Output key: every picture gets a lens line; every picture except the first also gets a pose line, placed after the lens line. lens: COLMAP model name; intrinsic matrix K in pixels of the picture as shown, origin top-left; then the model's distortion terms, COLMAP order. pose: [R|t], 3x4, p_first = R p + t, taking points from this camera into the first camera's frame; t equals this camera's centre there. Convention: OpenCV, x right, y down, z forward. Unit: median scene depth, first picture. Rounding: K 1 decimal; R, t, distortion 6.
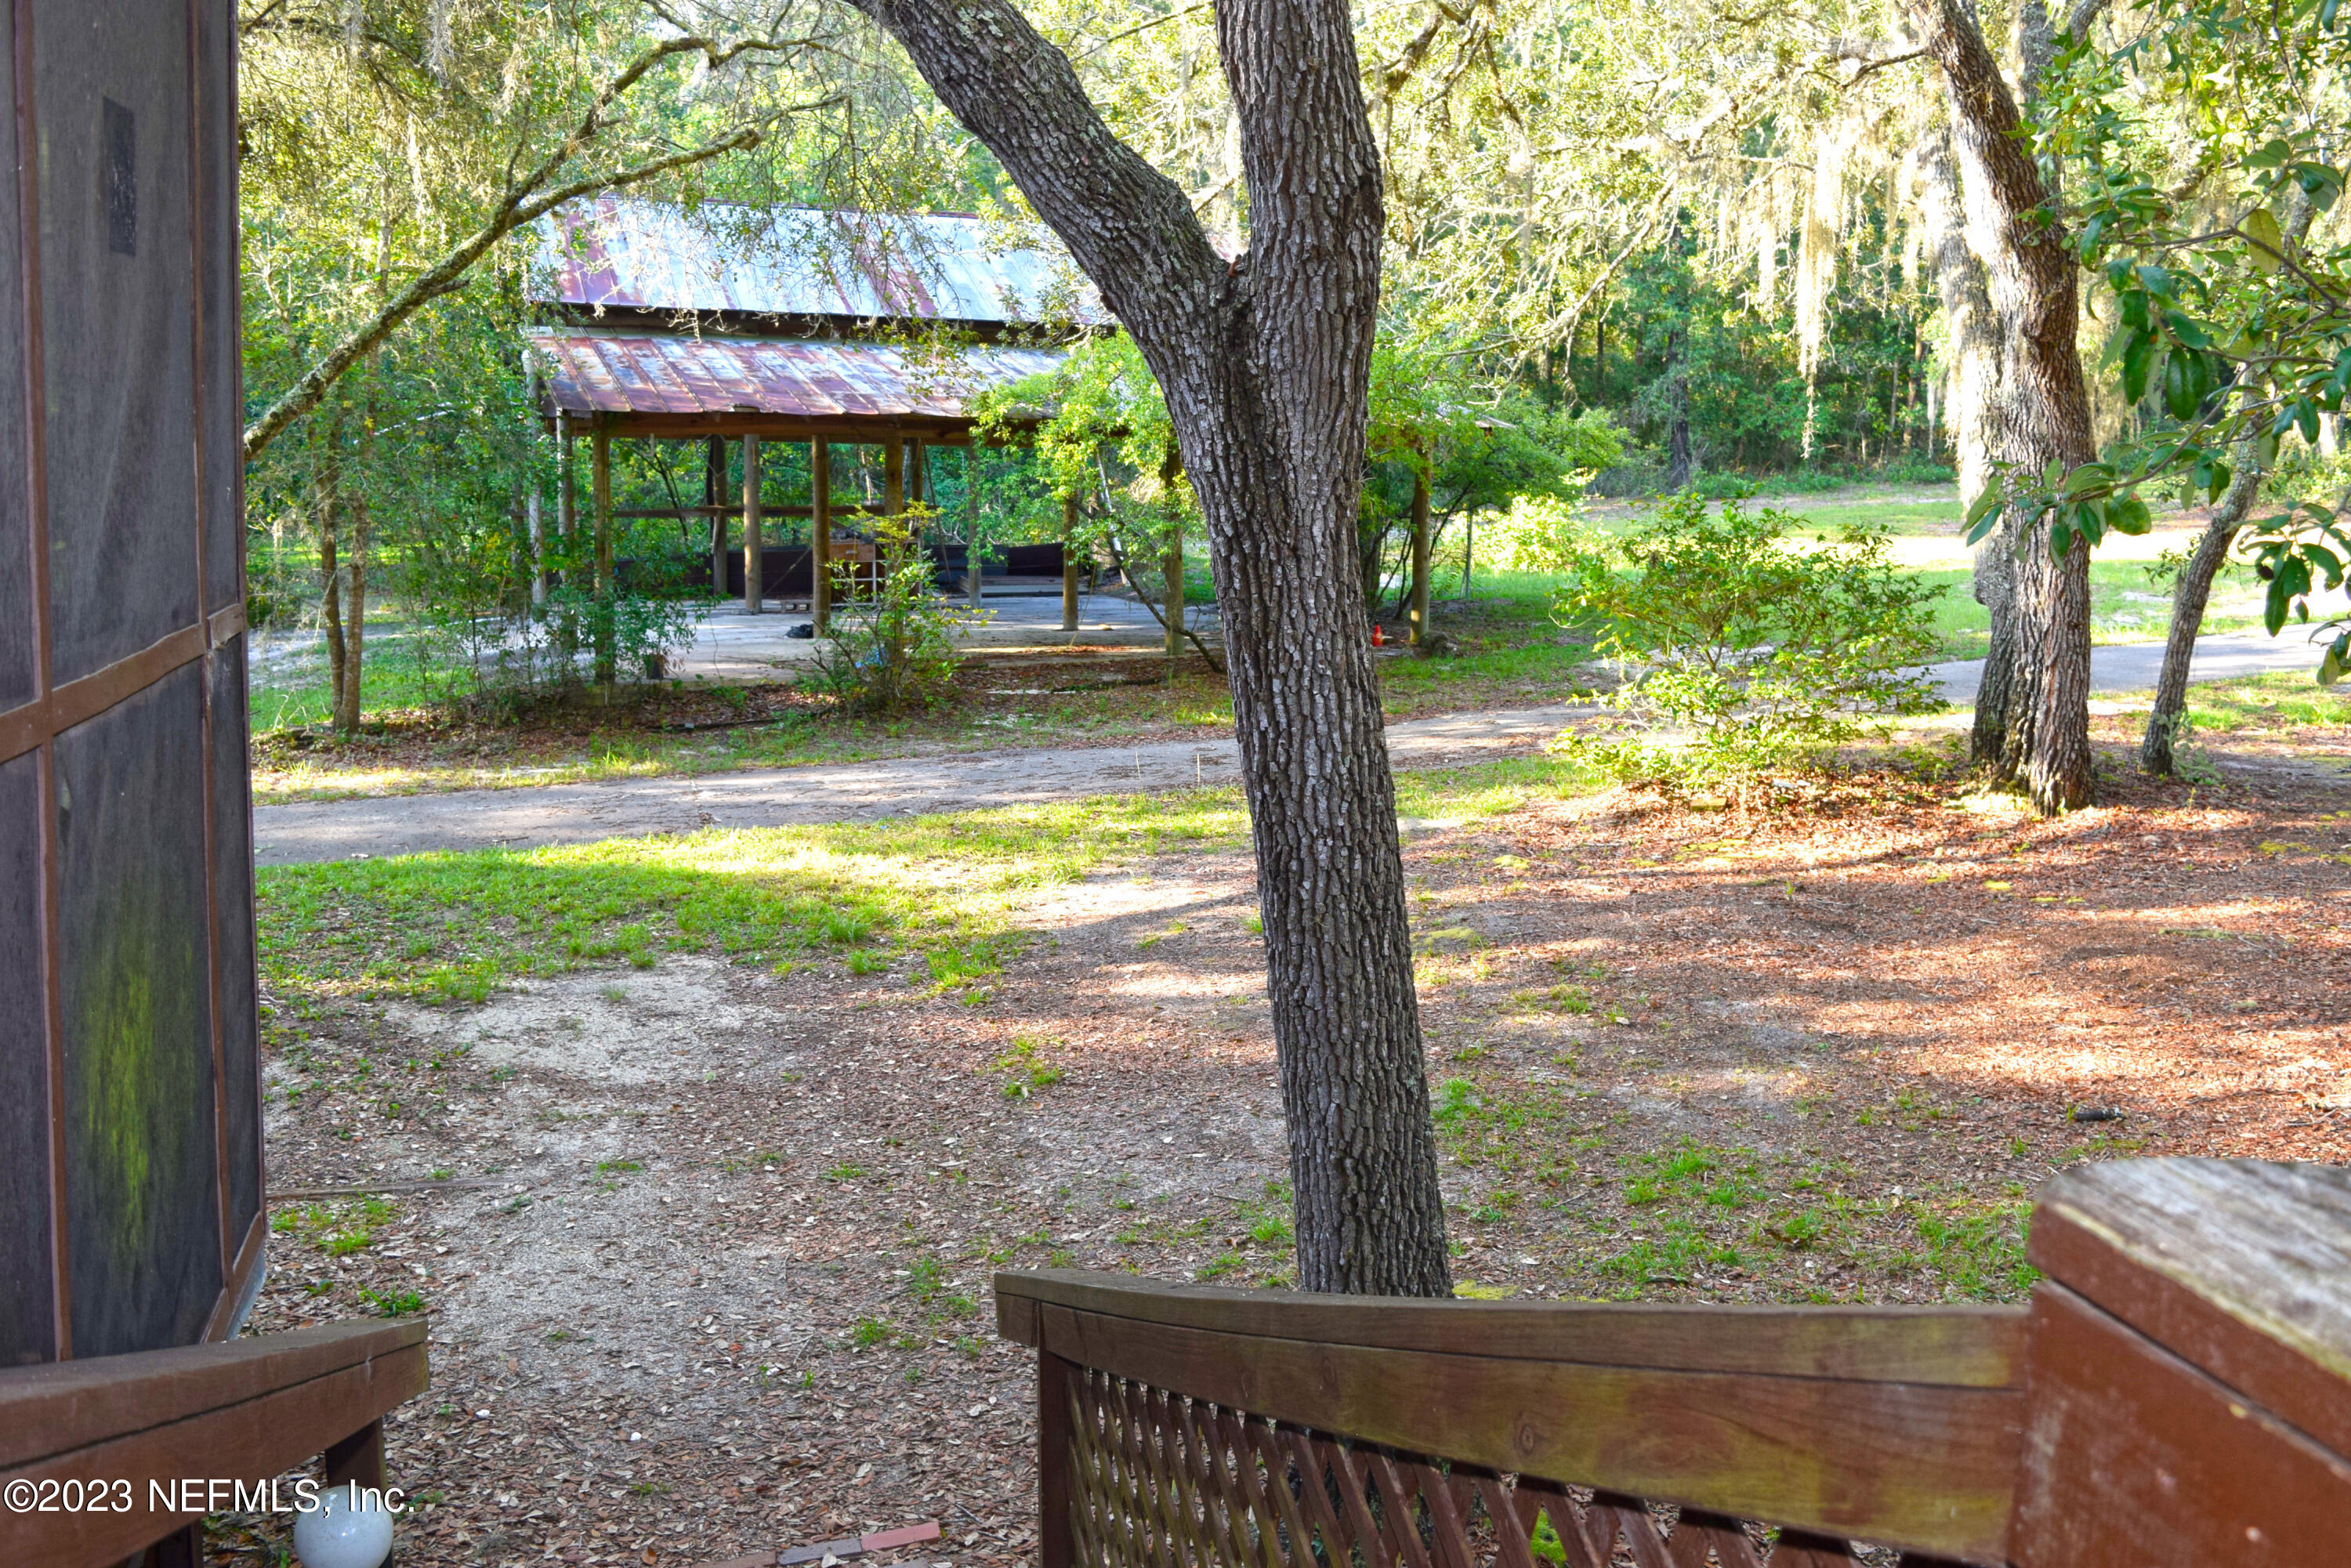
lens RADIAL K [[2283.8, 0, 1189.5], [0, 2283.8, 777.5], [0, 0, 1]] dist [-0.068766, 0.000000]
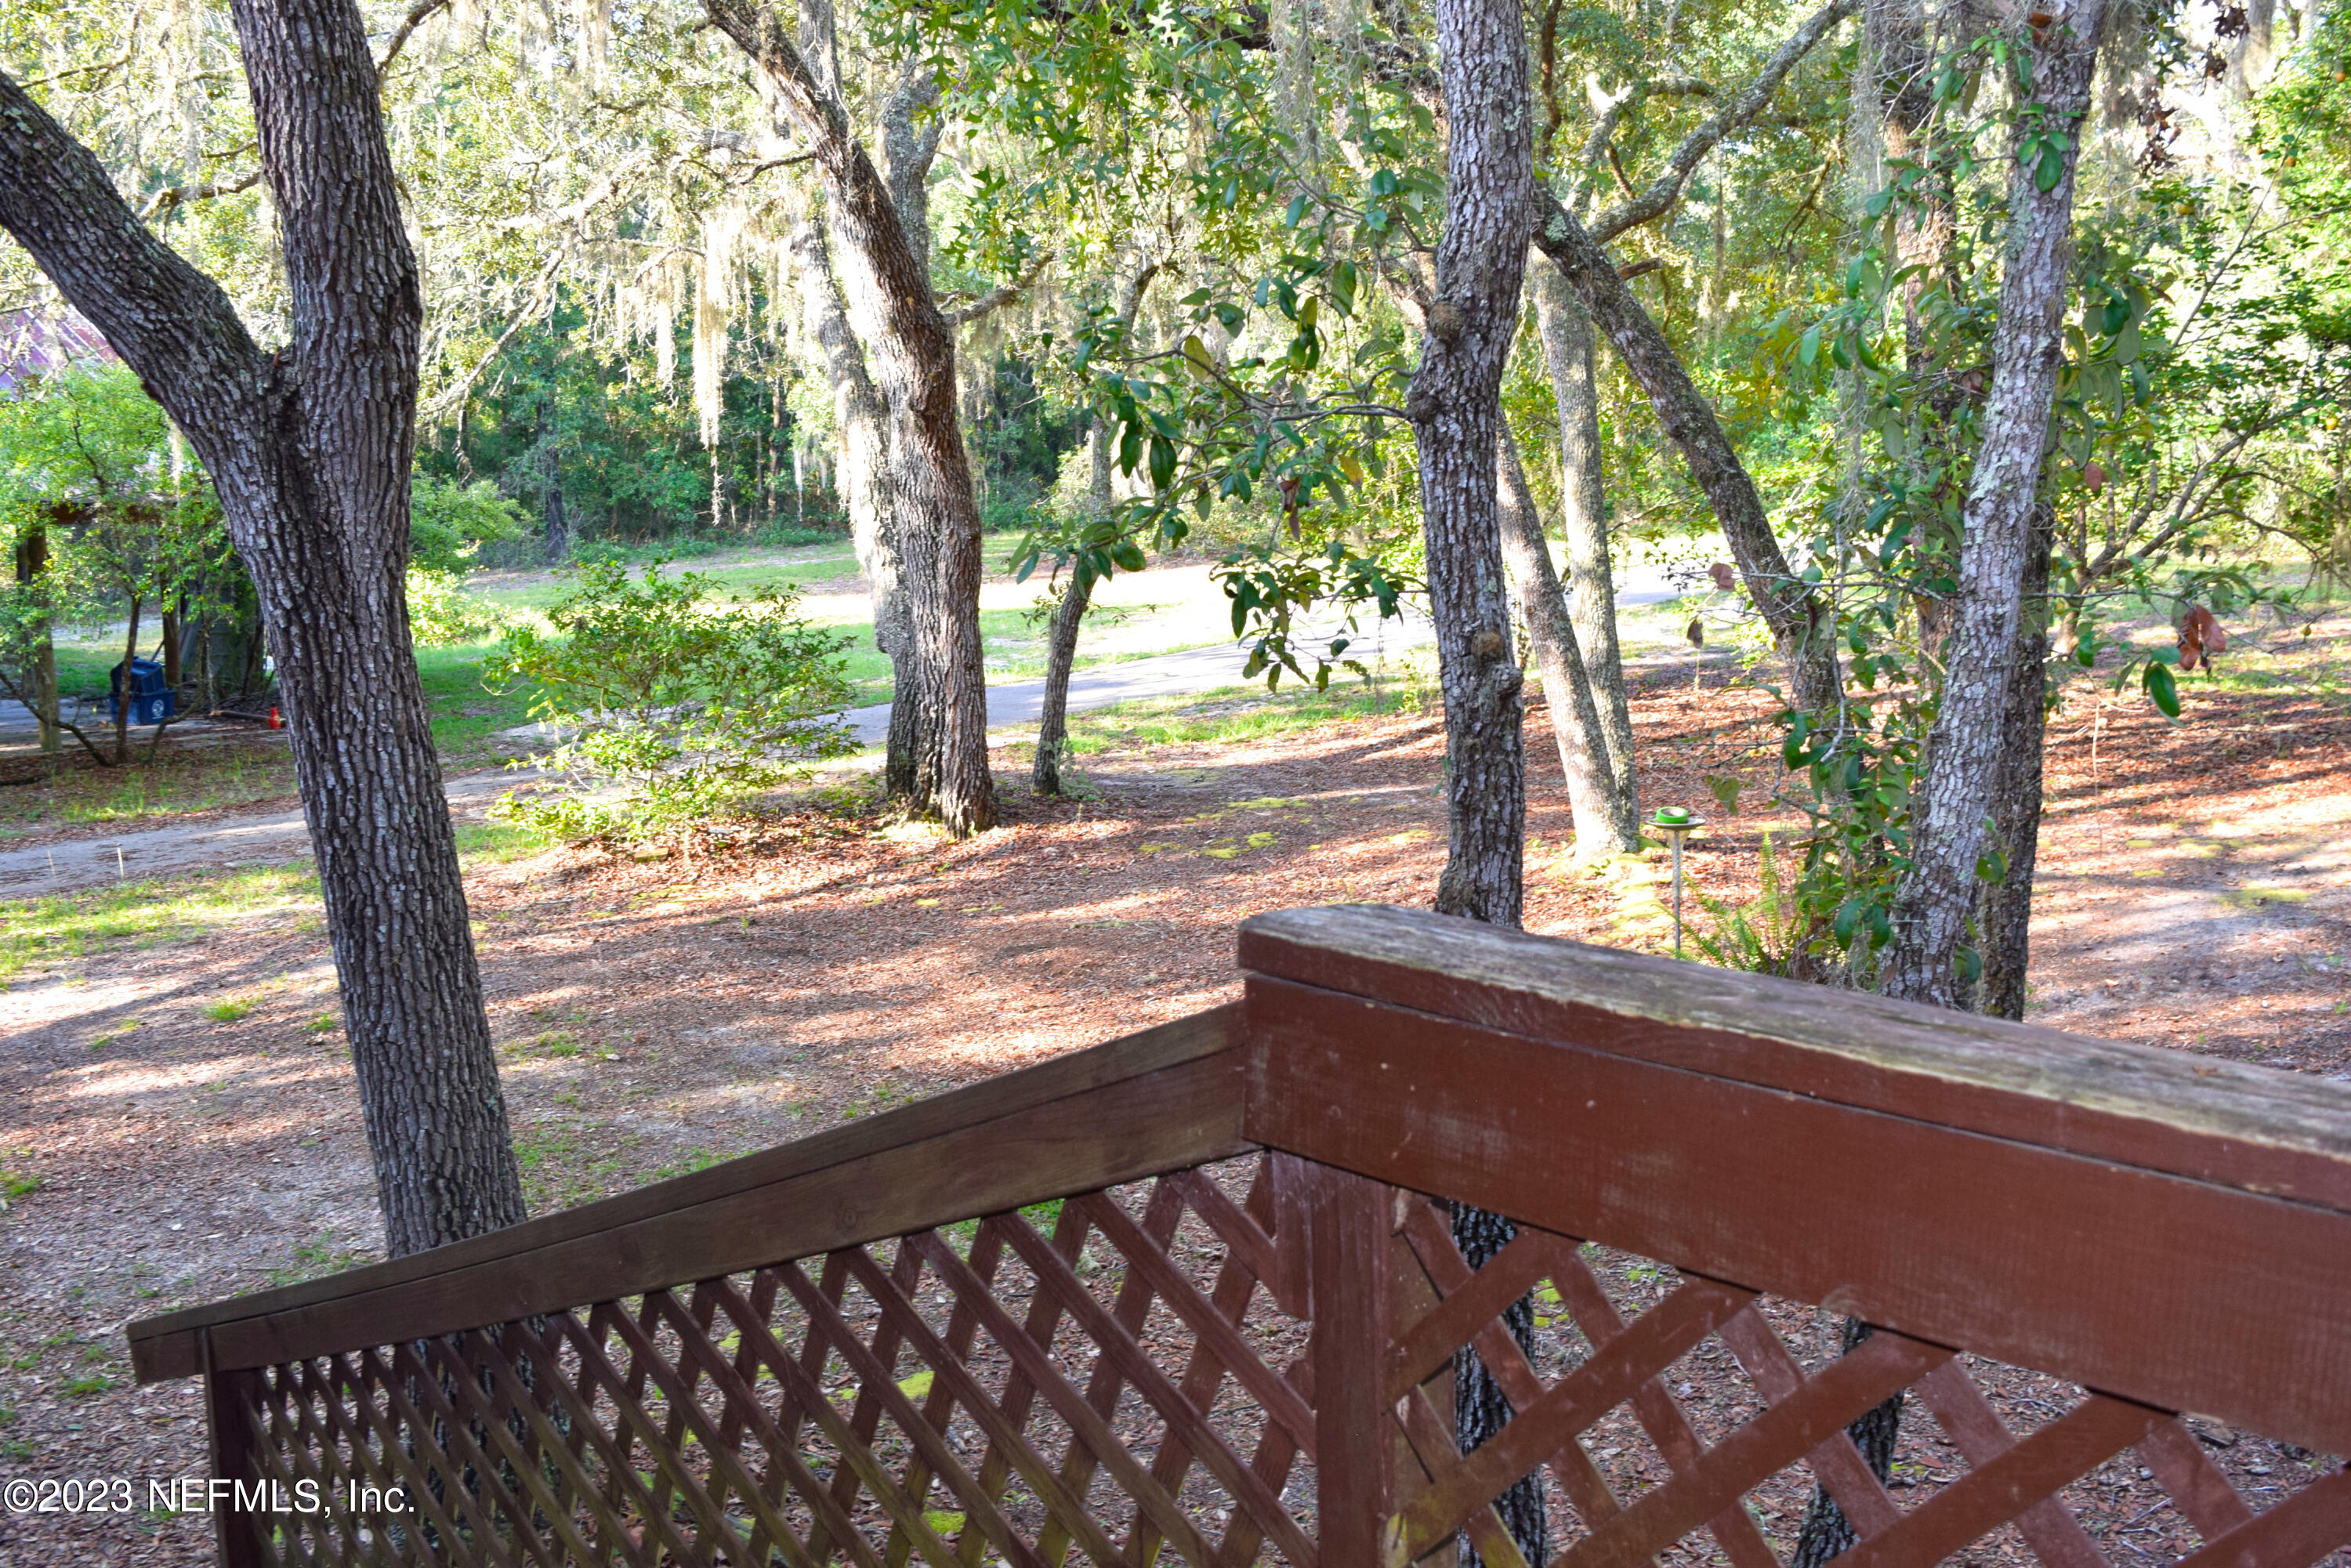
lens RADIAL K [[2283.8, 0, 1192.6], [0, 2283.8, 780.9], [0, 0, 1]] dist [-0.068766, 0.000000]
pose [[0.882086, -0.068627, 0.466062, -0.045554], [0.081687, 0.996627, -0.007853, 0.007441], [-0.463951, 0.044999, 0.884717, -0.054266]]
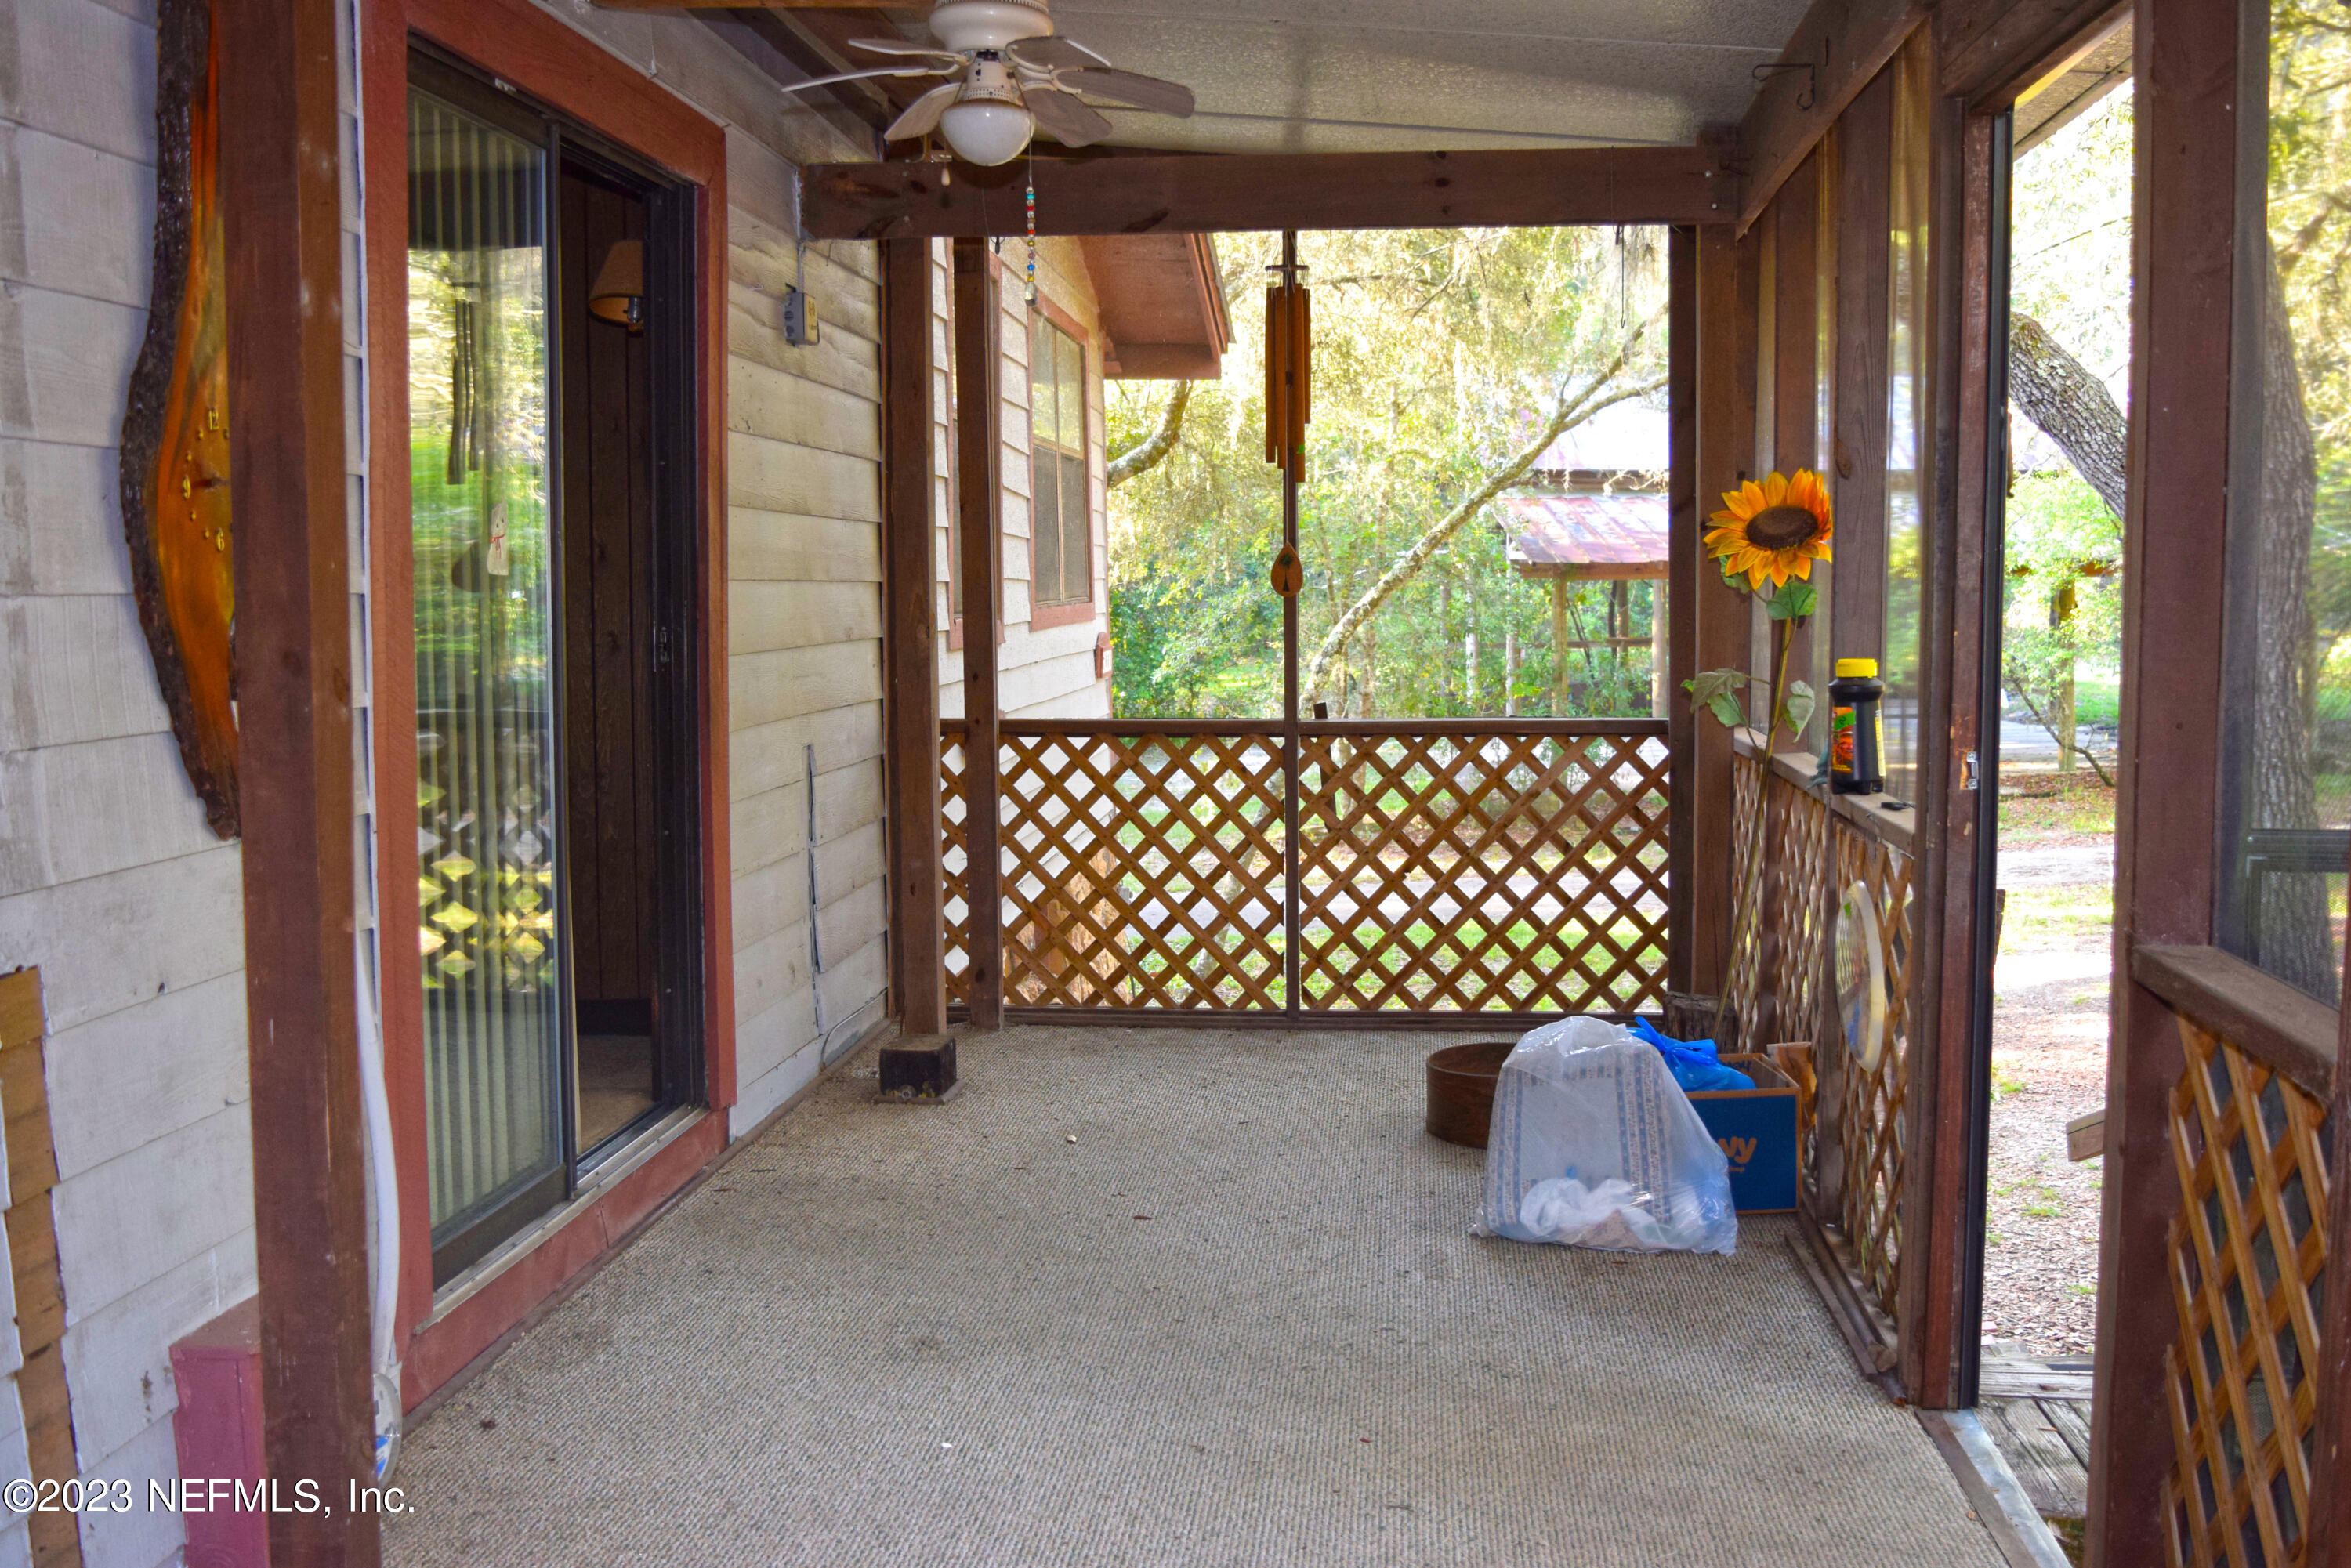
lens RADIAL K [[2283.8, 0, 1186.9], [0, 2283.8, 771.5], [0, 0, 1]] dist [-0.068766, 0.000000]
pose [[0.936784, 0.004525, -0.349880, -0.044053], [-0.024186, 0.998362, -0.051845, 0.024769], [0.349072, 0.057029, 0.935359, -0.305472]]
